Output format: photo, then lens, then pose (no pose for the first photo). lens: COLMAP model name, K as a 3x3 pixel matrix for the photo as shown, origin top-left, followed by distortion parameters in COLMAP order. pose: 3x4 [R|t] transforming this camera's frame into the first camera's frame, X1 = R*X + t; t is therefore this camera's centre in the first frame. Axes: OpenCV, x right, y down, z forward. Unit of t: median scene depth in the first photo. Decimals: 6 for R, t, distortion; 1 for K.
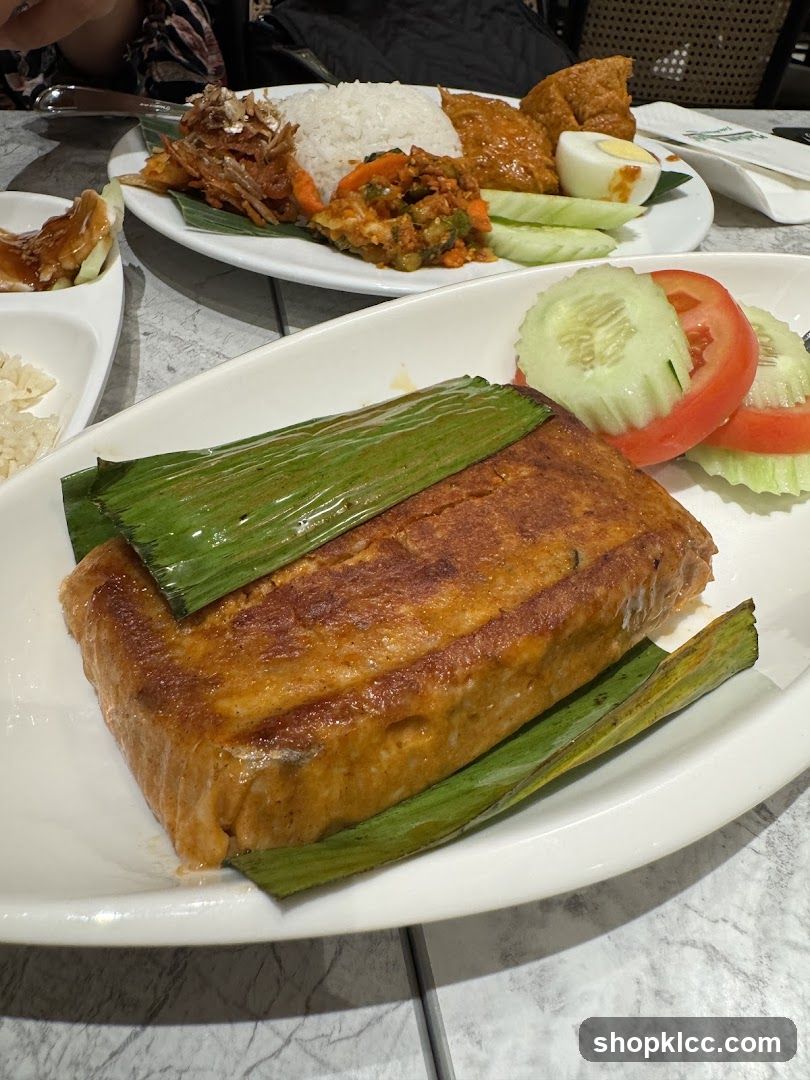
lens RADIAL K [[728.7, 0, 414.6], [0, 728.7, 539.5], [0, 0, 1]] dist [-0.006967, -0.000499]
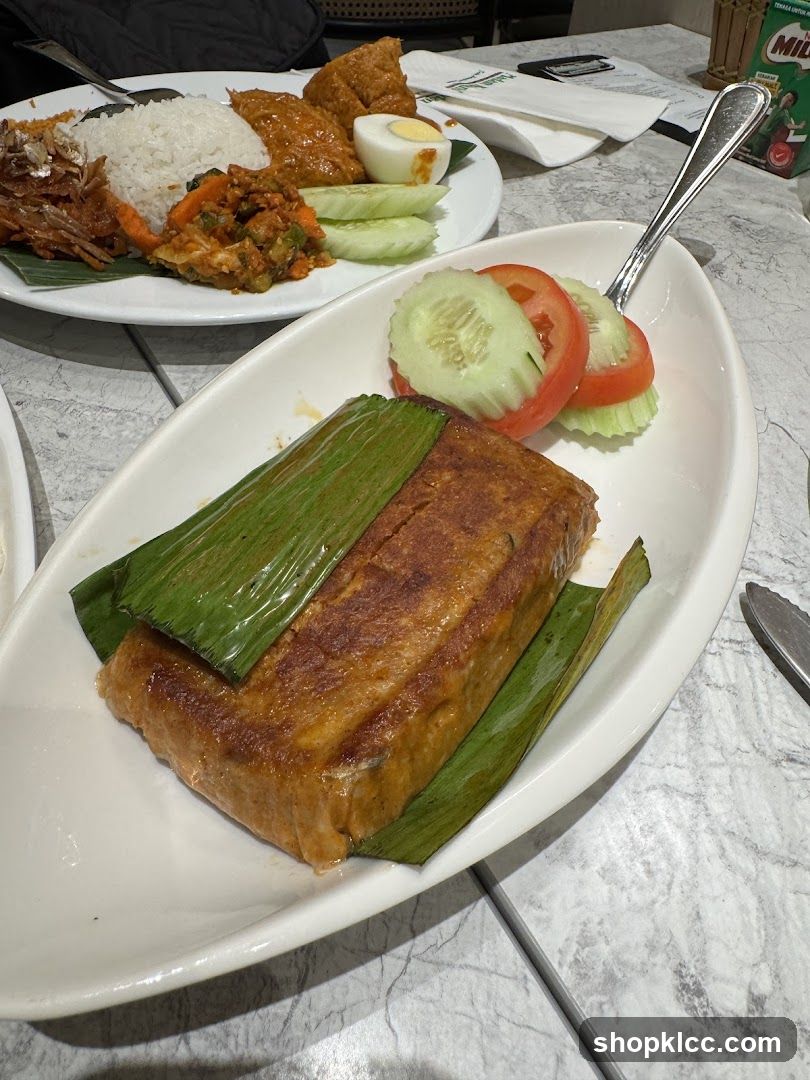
lens RADIAL K [[728.7, 0, 414.6], [0, 728.7, 539.5], [0, 0, 1]] dist [-0.006967, -0.000499]
pose [[0.939245, -0.261813, 0.221974, -0.168774], [0.235472, 0.961993, 0.138286, -0.147323], [-0.249742, -0.077616, 0.965197, -0.144101]]
